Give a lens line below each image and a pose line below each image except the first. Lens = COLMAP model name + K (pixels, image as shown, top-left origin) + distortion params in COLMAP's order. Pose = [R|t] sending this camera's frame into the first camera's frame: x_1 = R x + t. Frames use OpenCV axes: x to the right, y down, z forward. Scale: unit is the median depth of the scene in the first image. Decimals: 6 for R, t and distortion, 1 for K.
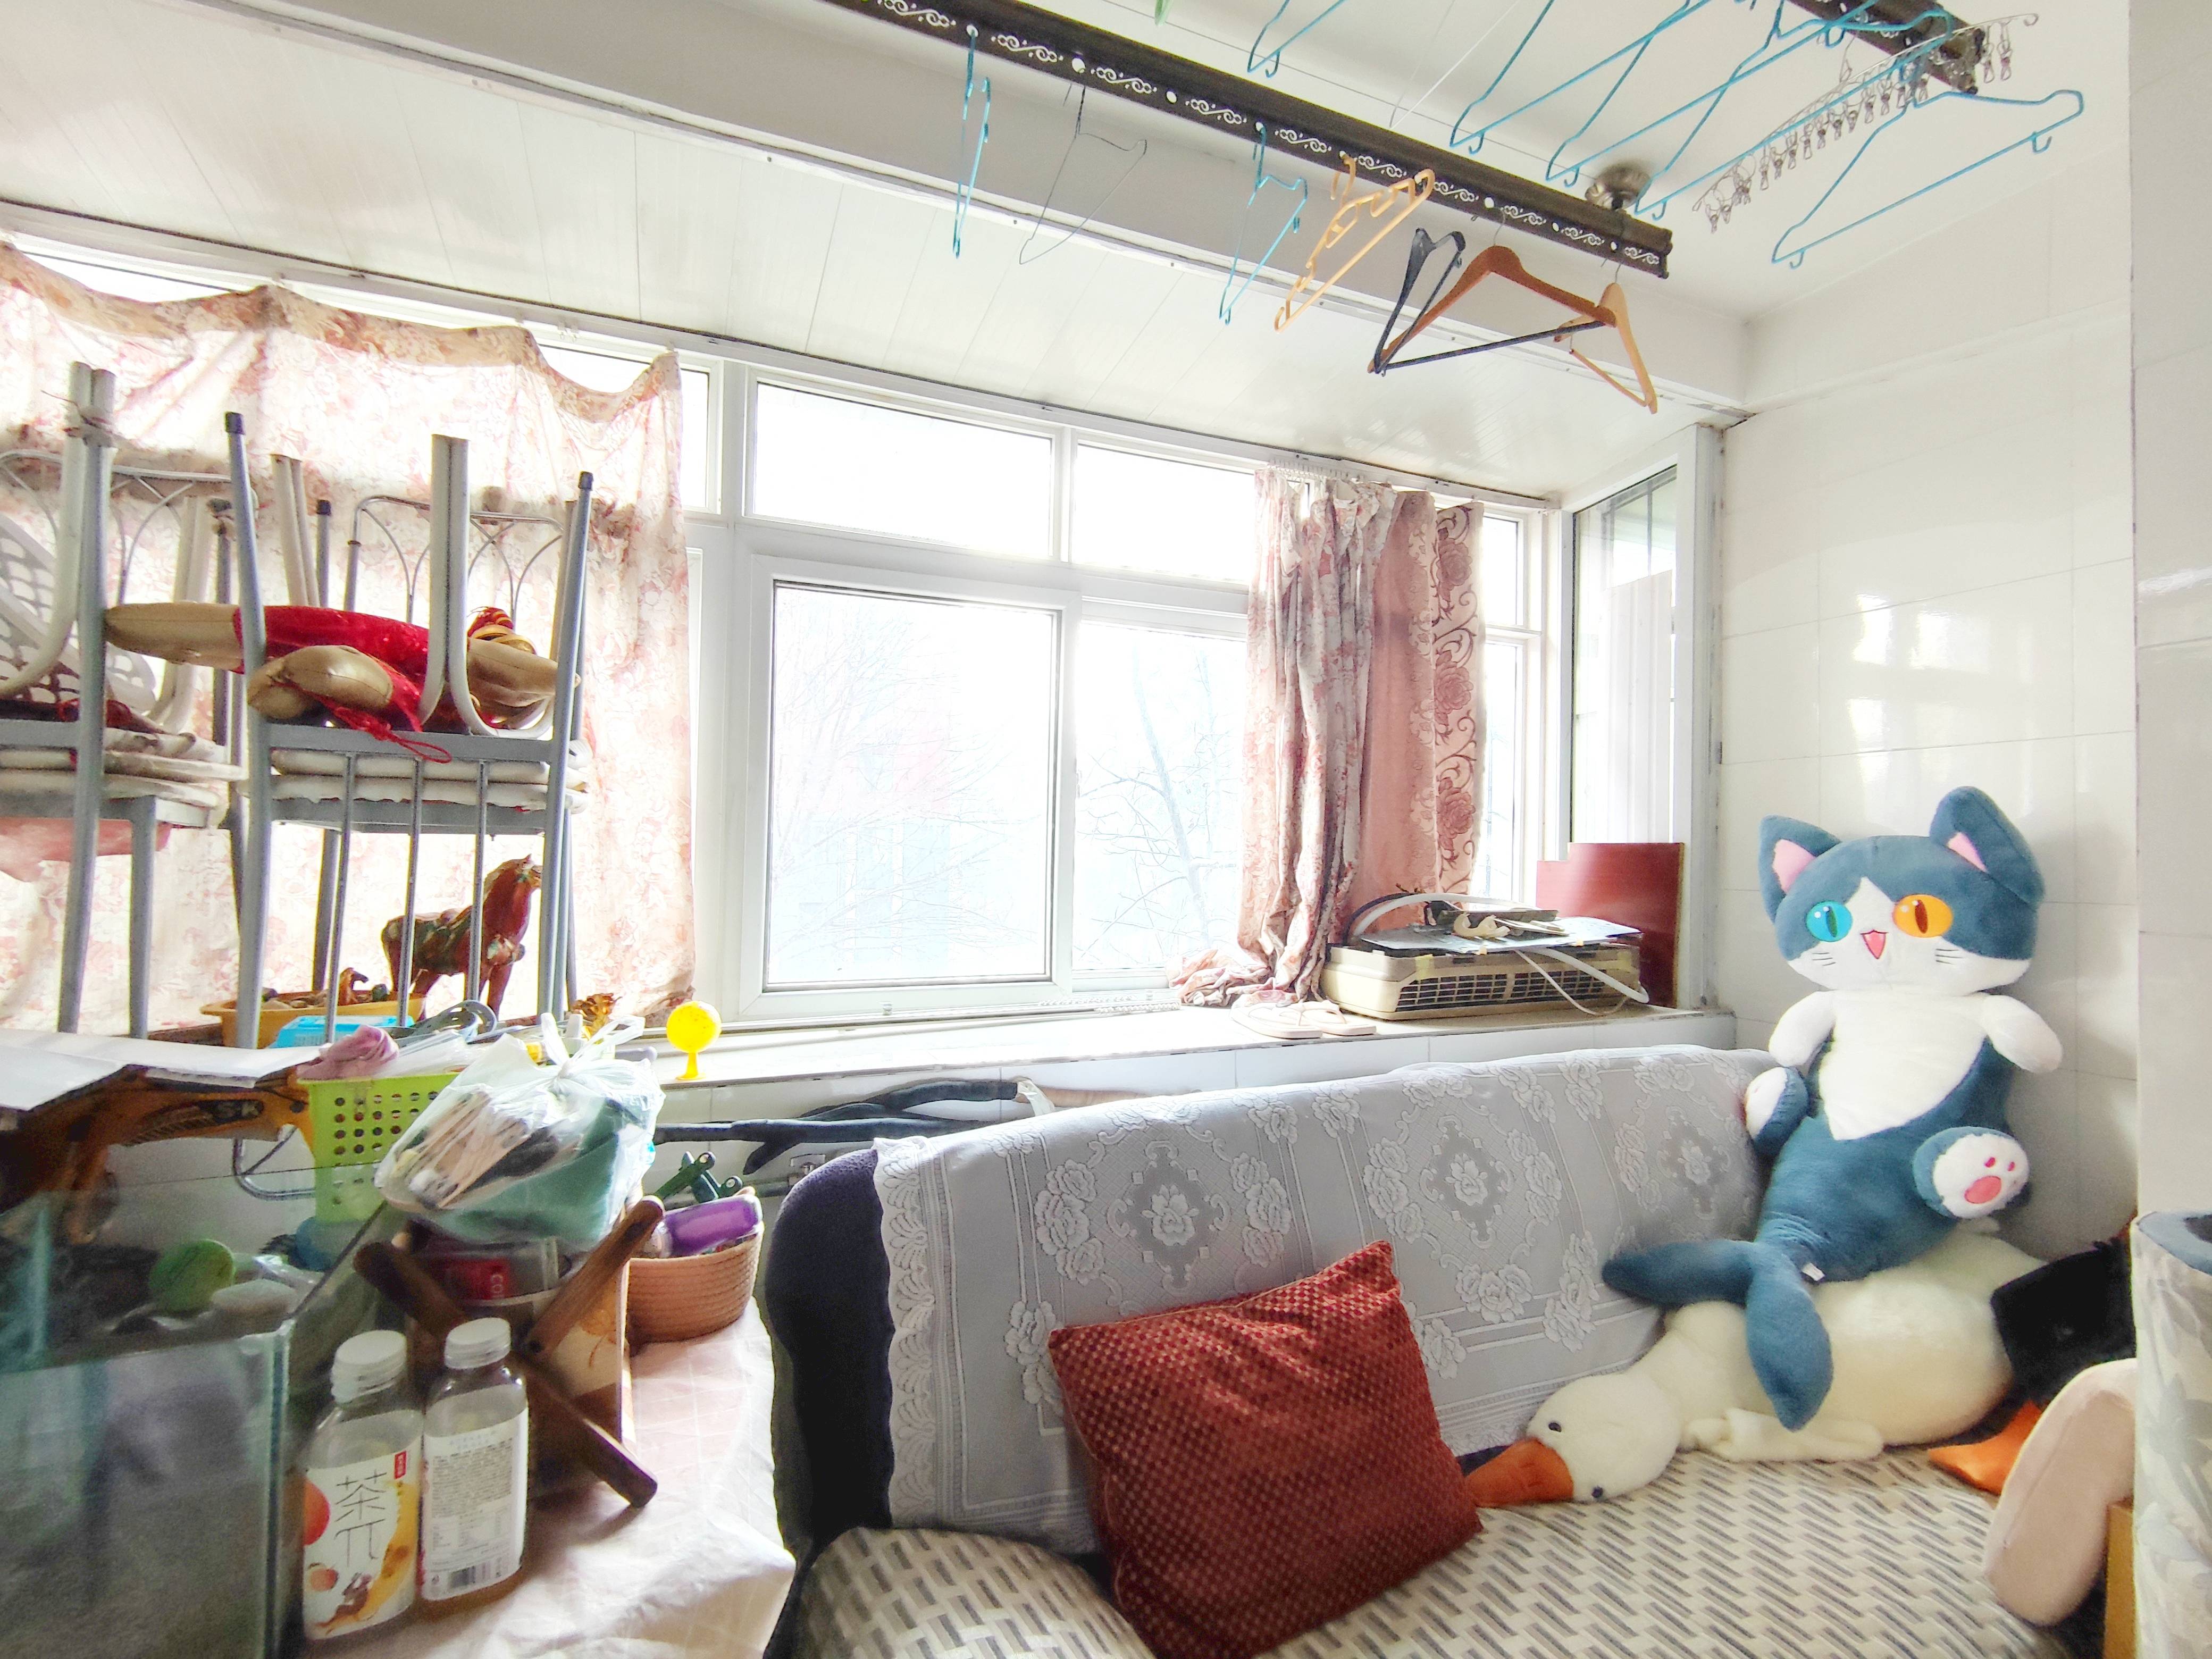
lens RADIAL K [[1004.6, 0, 1106.0], [0, 1004.6, 829.5], [0, 0, 1]] dist [0.002066, 0.000189]
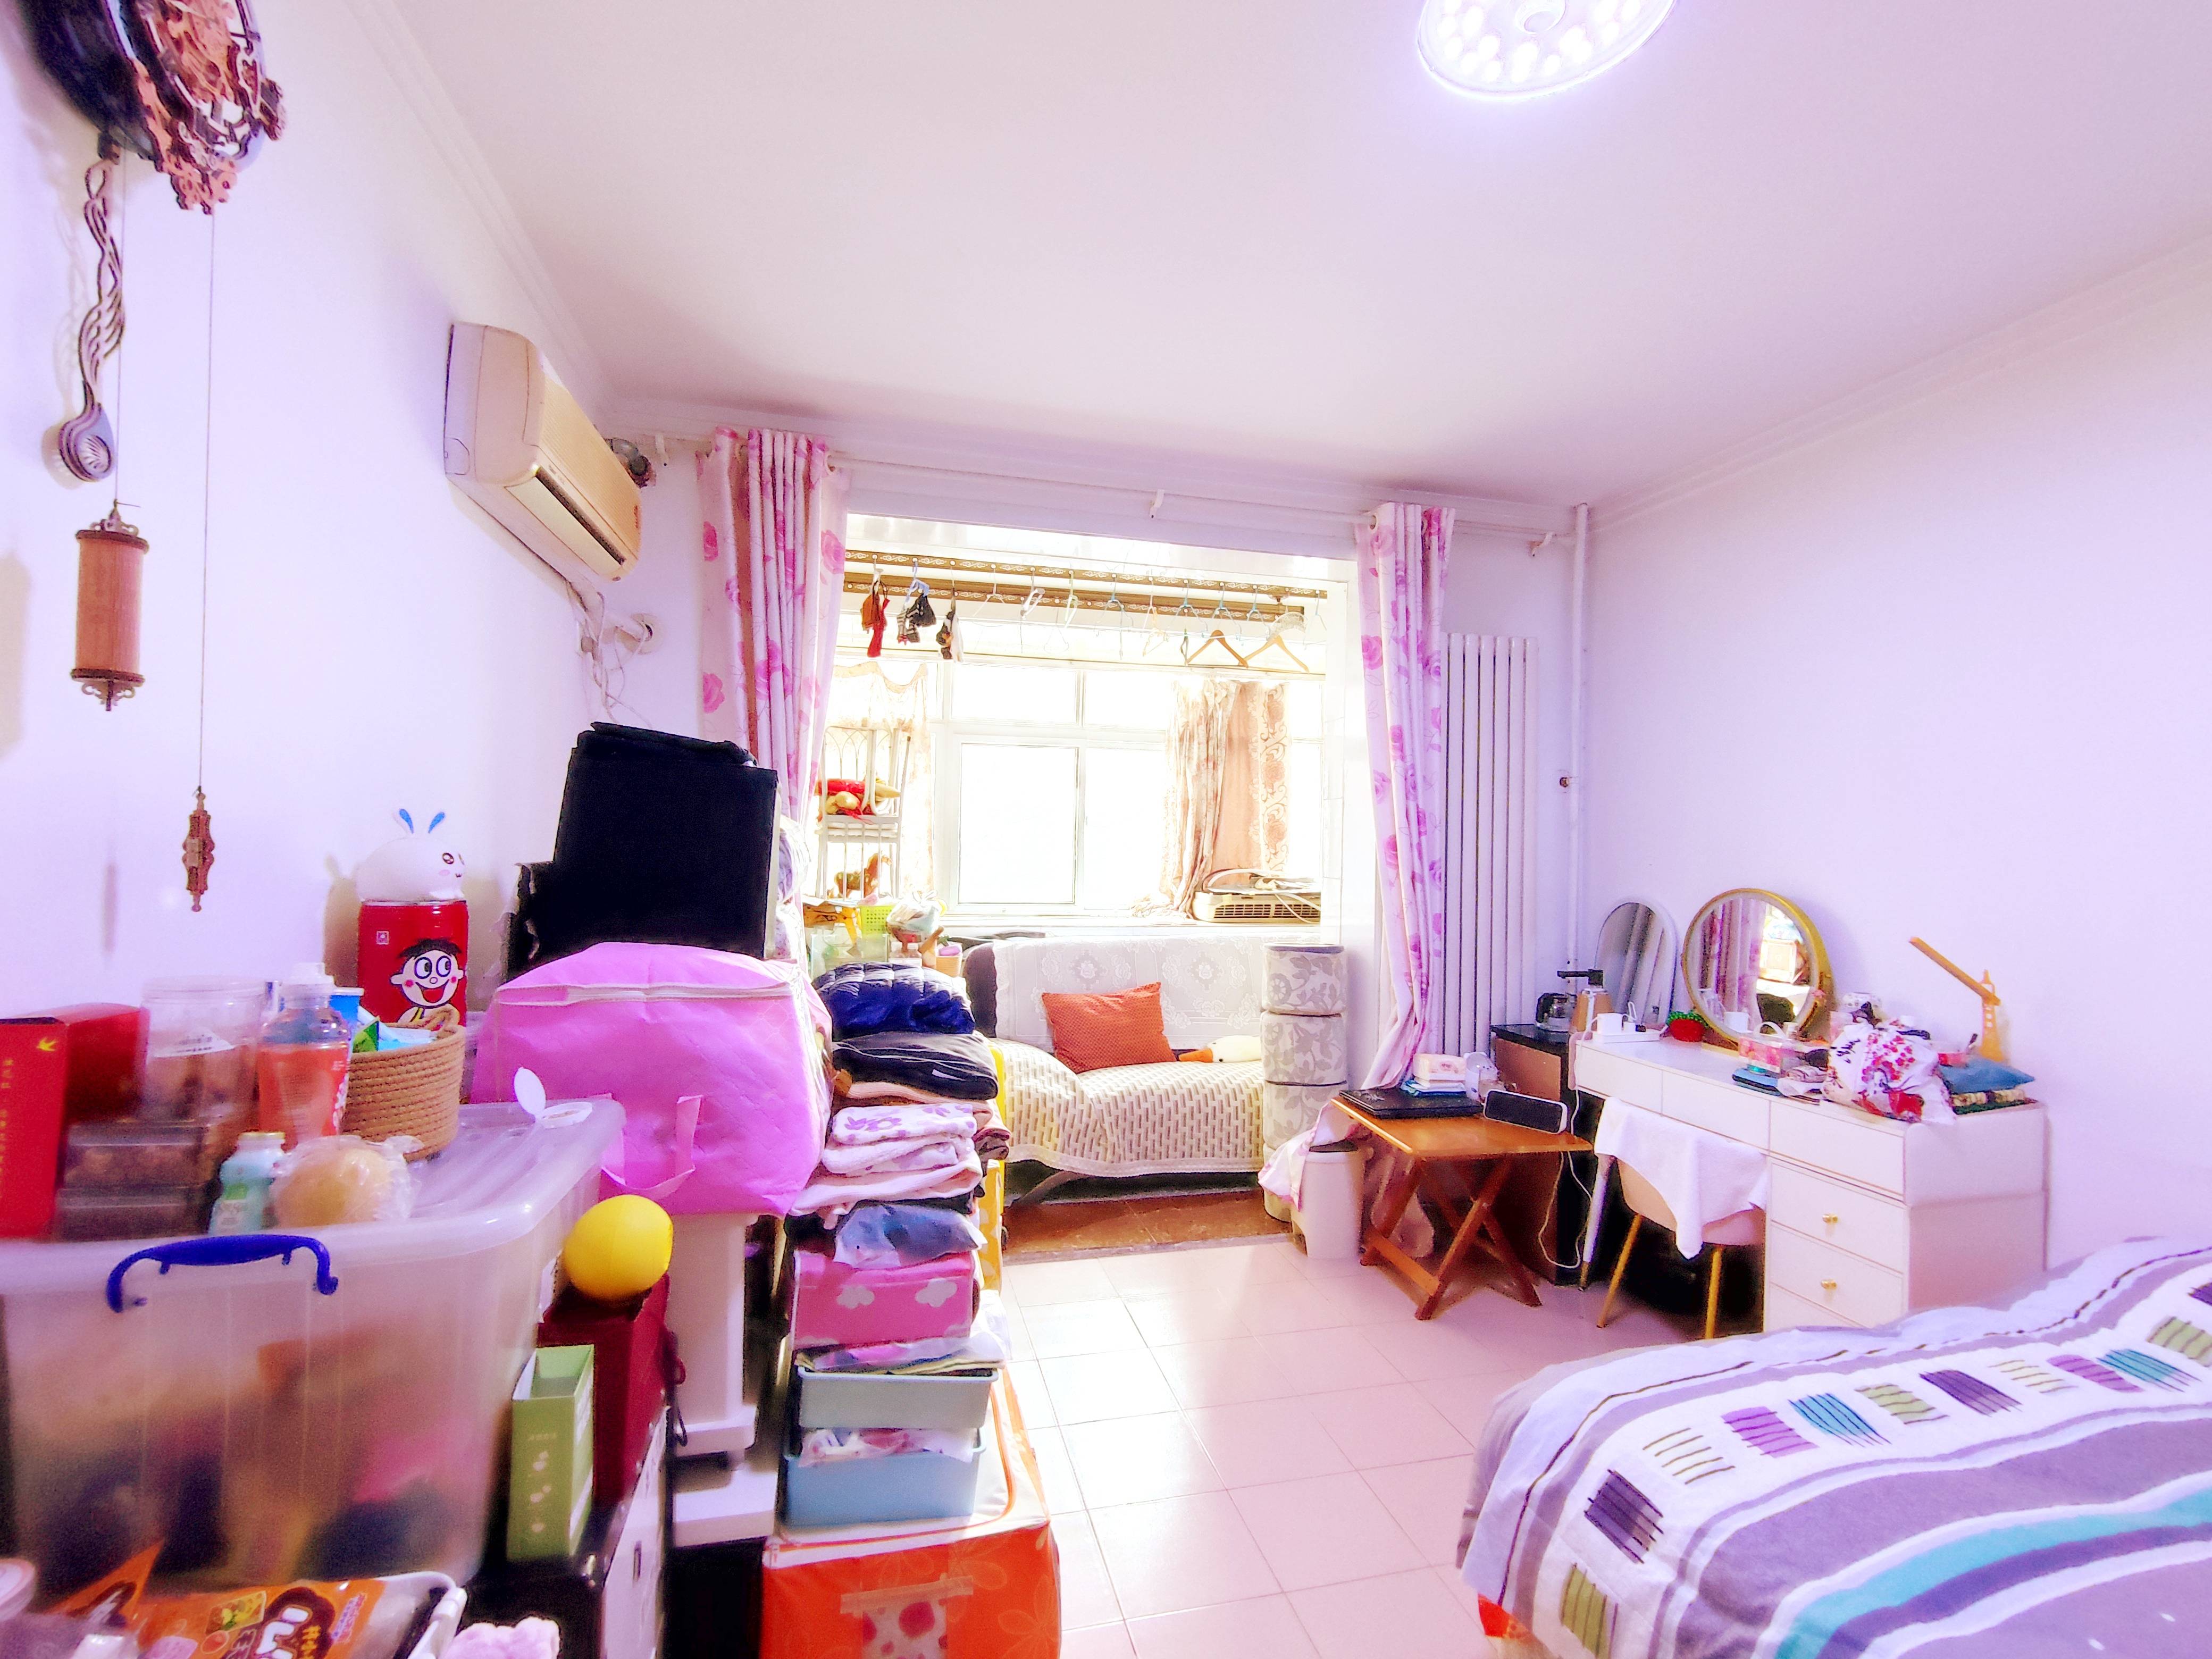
lens RADIAL K [[1004.6, 0, 1106.0], [0, 1004.6, 829.5], [0, 0, 1]] dist [0.002066, 0.000189]
pose [[0.987069, 0.002851, -0.160270, 0.518161], [-0.000700, 0.999909, 0.013474, -0.074344], [0.160294, -0.013187, 0.986981, -1.714286]]
